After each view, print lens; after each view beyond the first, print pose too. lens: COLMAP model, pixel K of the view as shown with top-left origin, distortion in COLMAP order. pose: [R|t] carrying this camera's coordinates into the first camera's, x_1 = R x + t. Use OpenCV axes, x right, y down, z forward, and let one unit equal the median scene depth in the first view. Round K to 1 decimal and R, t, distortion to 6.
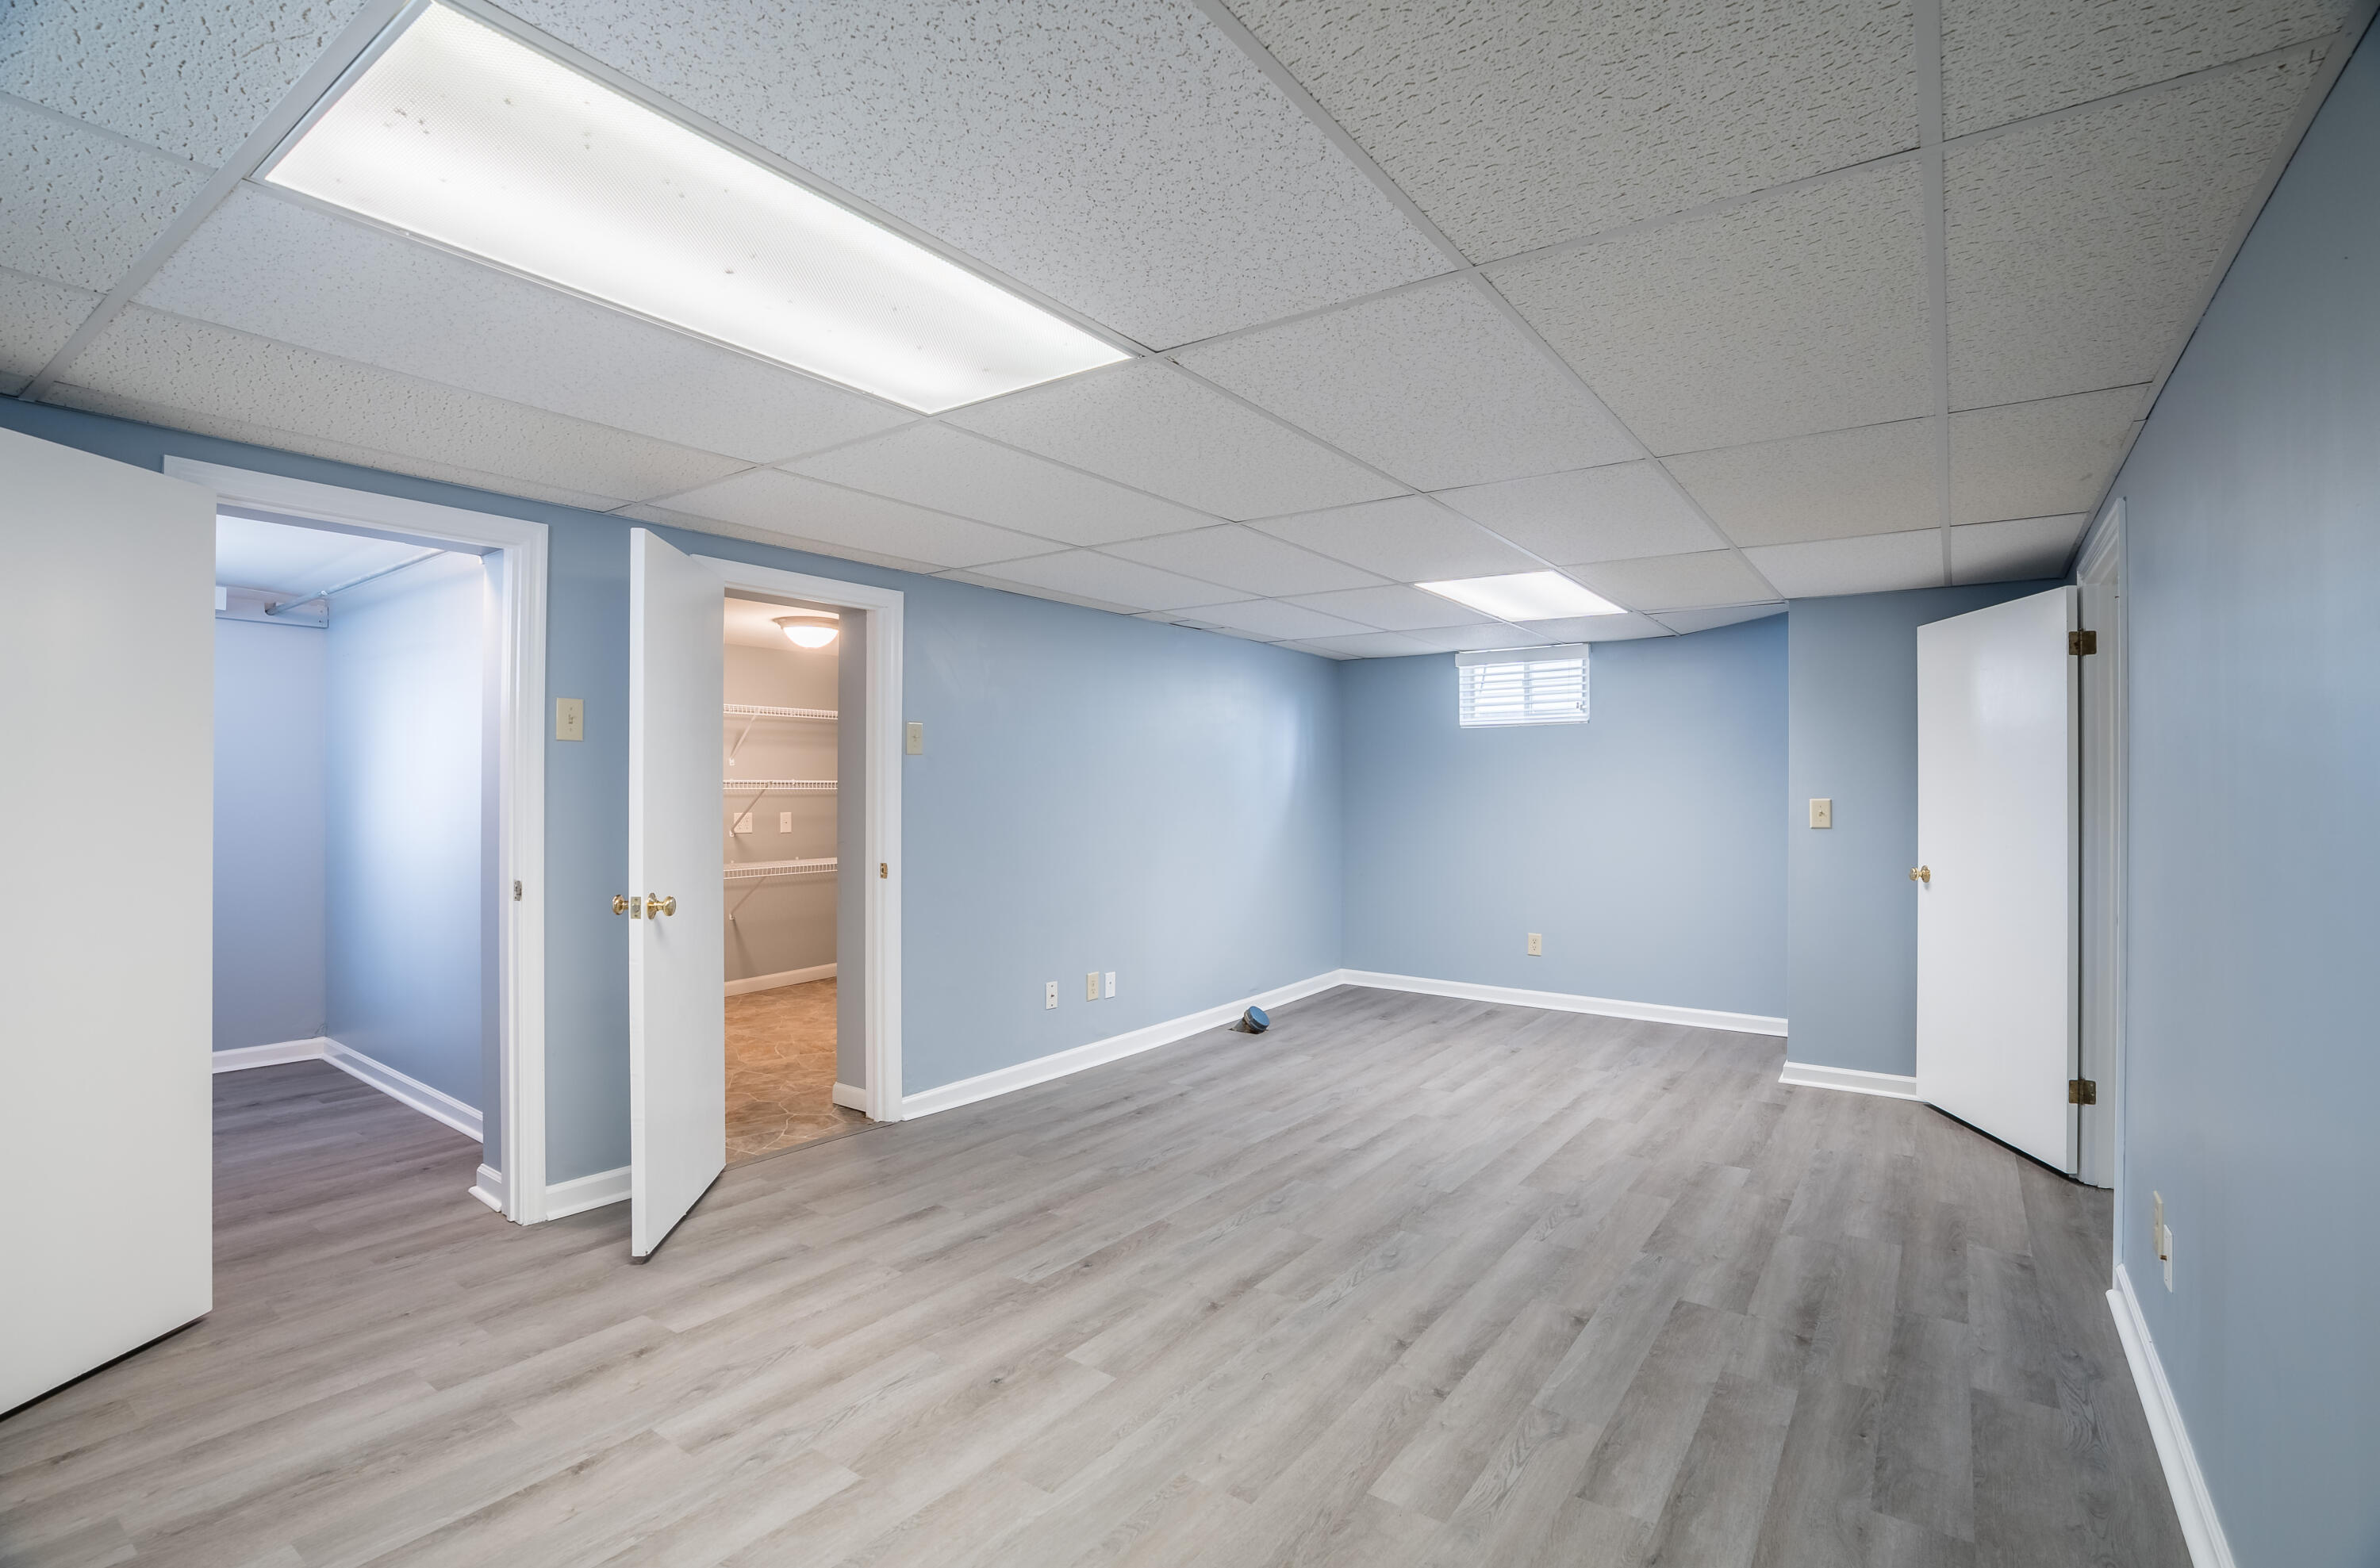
lens RADIAL K [[1119.2, 0, 1190.0], [0, 1119.2, 784.0], [0, 0, 1]] dist [-0.038020, 0.001362]
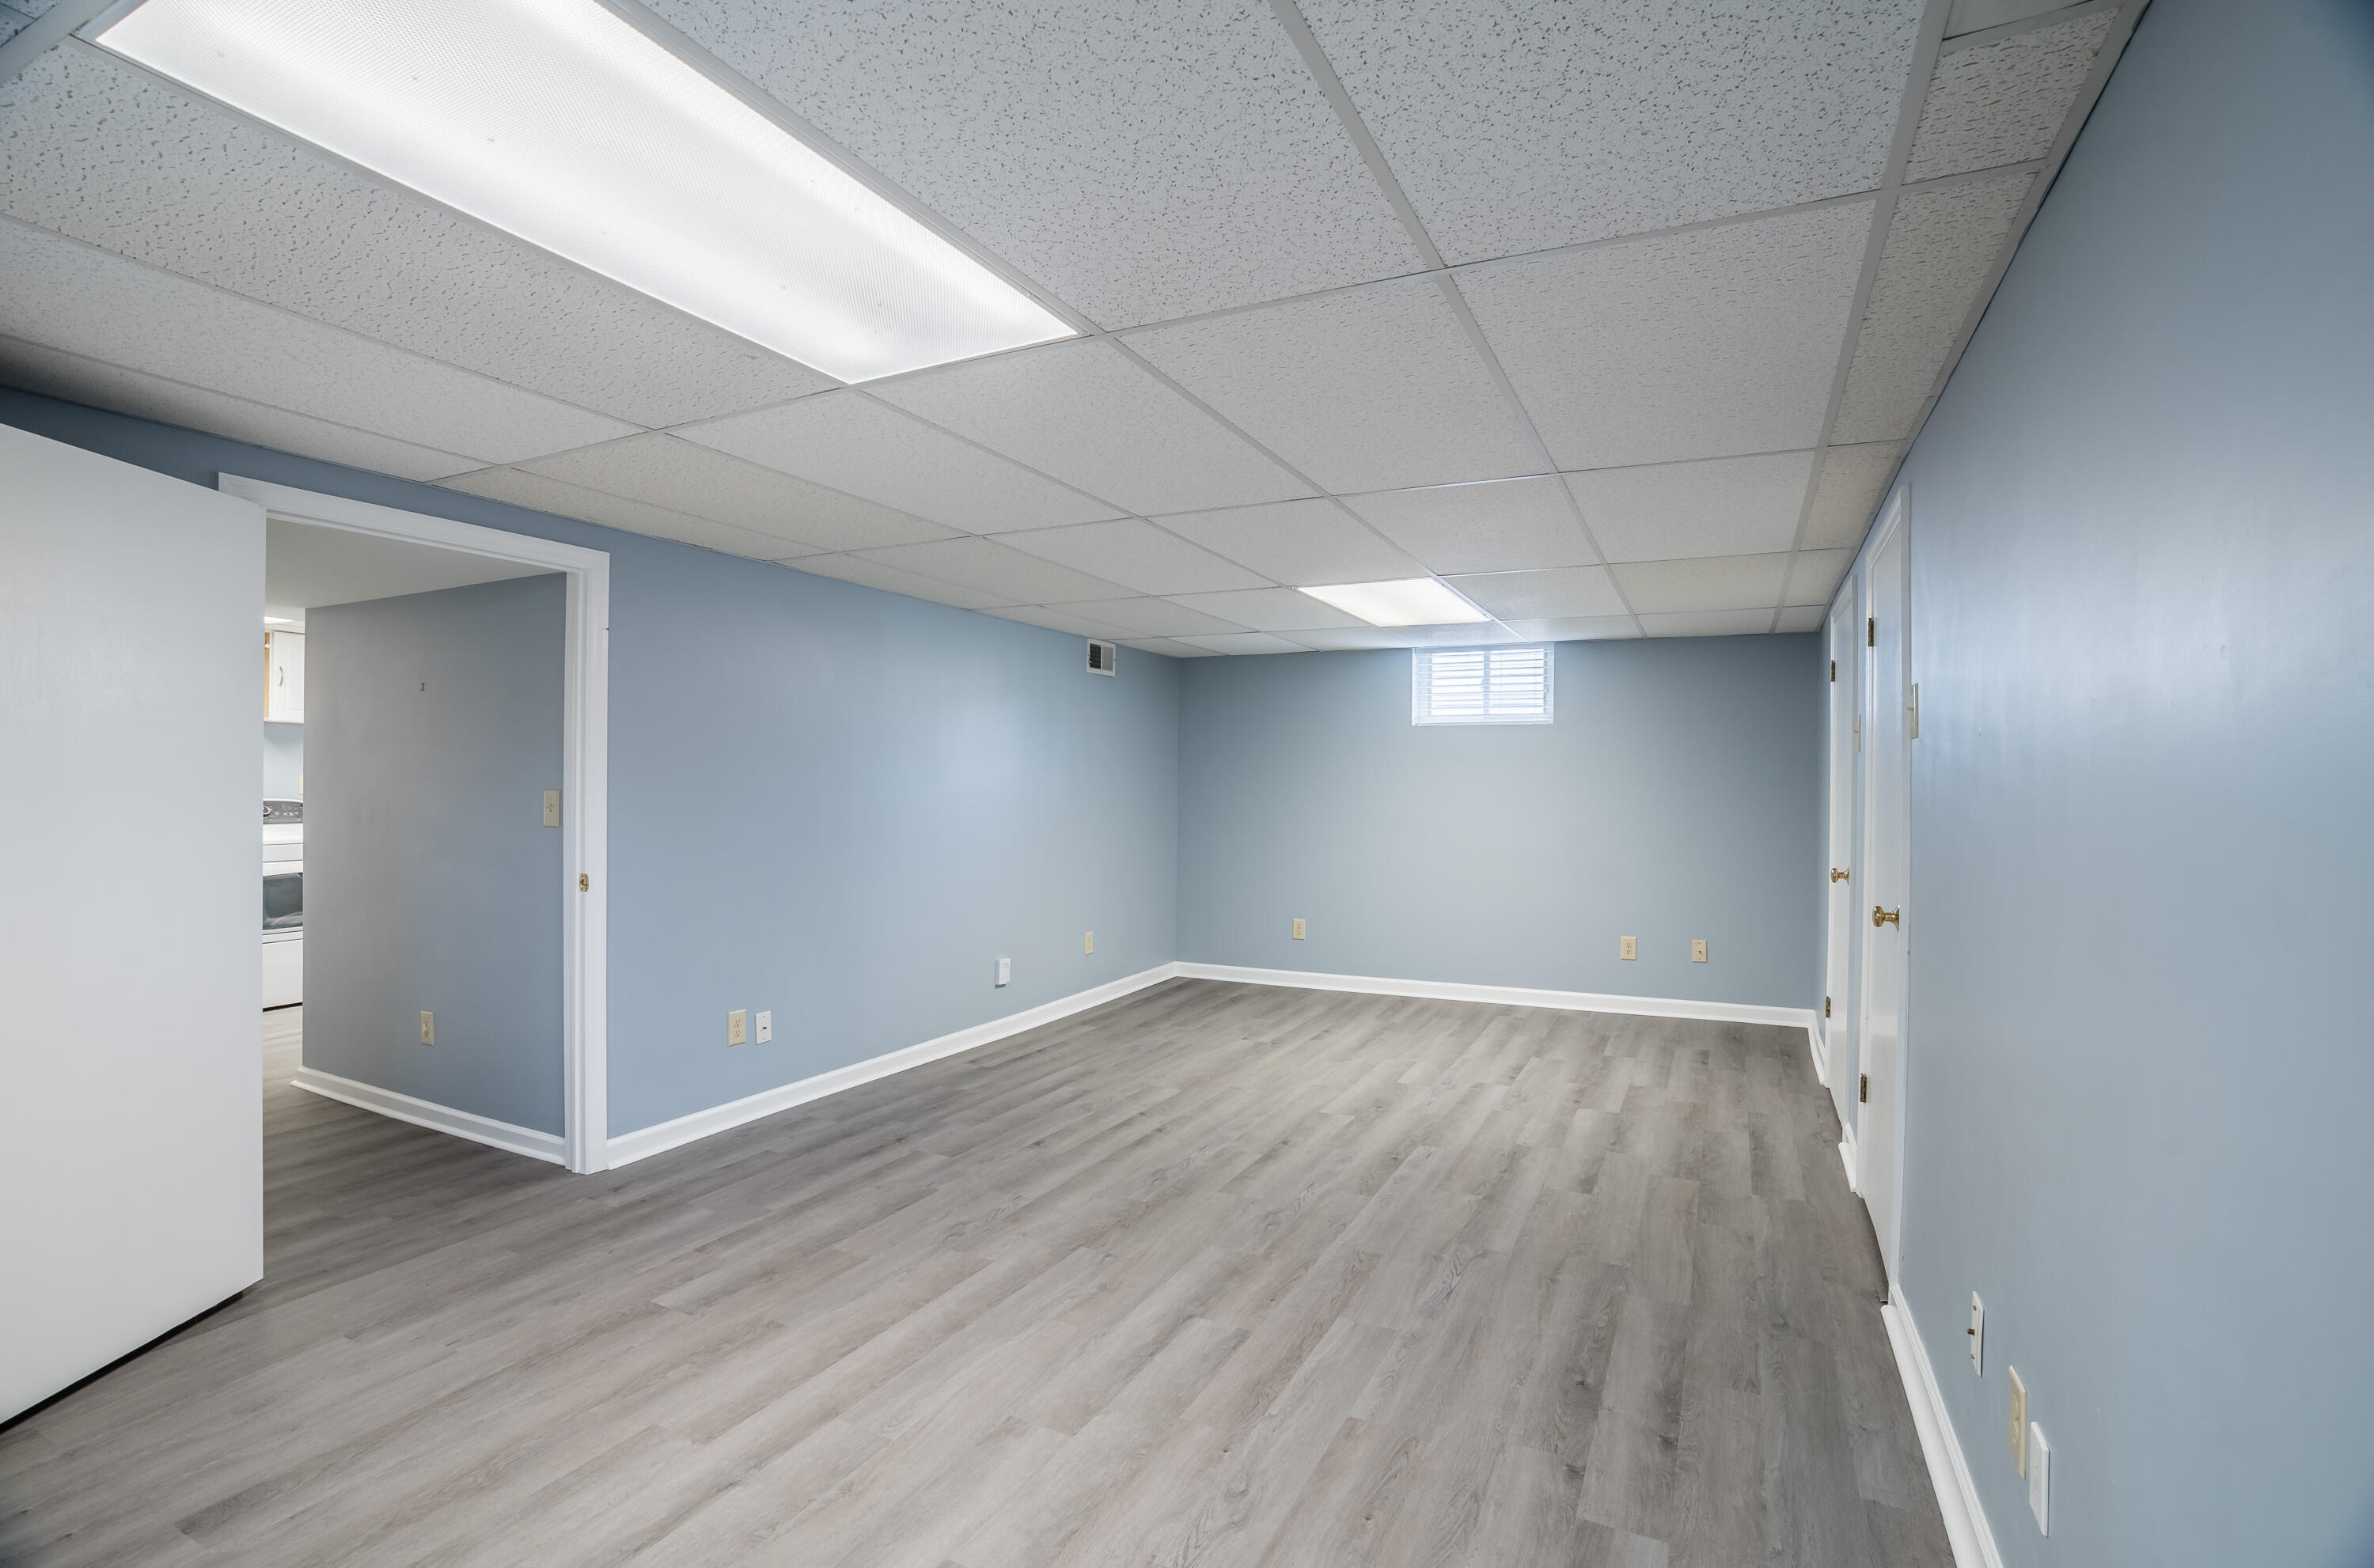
lens RADIAL K [[1116.4, 0, 1187.0], [0, 1116.4, 784.0], [0, 0, 1]] dist [-0.038020, 0.001362]
pose [[-0.989041, -0.013340, -0.147040, 0.326448], [-0.012839, 0.999908, -0.004358, 0.008404], [0.147084, -0.002422, -0.989121, 2.147678]]
